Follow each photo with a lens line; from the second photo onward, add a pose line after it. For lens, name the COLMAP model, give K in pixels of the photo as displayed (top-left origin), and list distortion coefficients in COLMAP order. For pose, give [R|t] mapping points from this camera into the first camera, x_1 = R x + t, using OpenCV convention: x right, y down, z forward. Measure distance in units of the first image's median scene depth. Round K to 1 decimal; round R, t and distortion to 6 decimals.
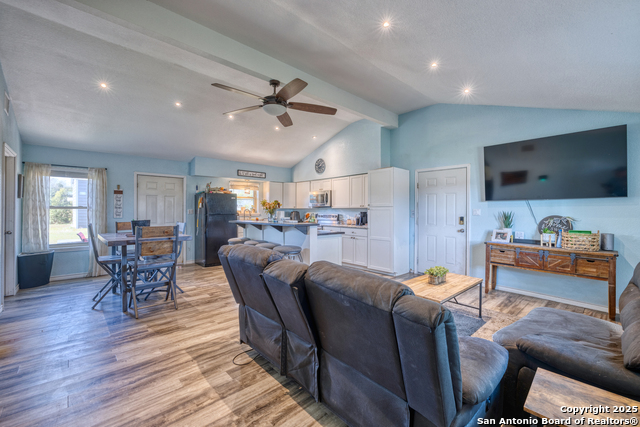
lens RADIAL K [[262.4, 0, 320.0], [0, 262.4, 209.7], [0, 0, 1]] dist [0.001442, 0.000011]
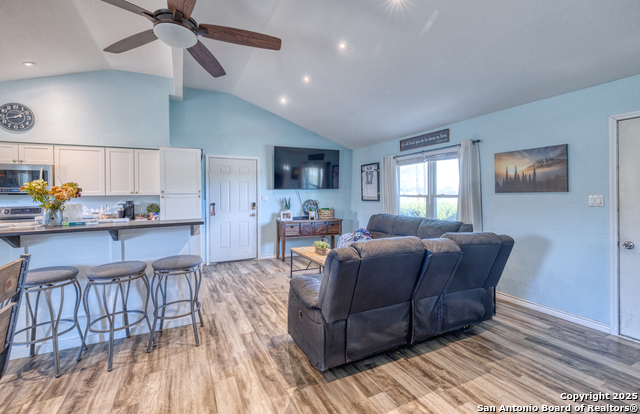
lens RADIAL K [[282.5, 0, 305.8], [0, 282.5, 194.2], [0, 0, 1]] dist [-0.003031, -0.000264]
pose [[0.301313, -0.003948, 0.953517, -0.627124], [0.005901, 0.999980, 0.002276, -0.012336], [-0.953507, 0.004941, 0.301330, 0.457321]]
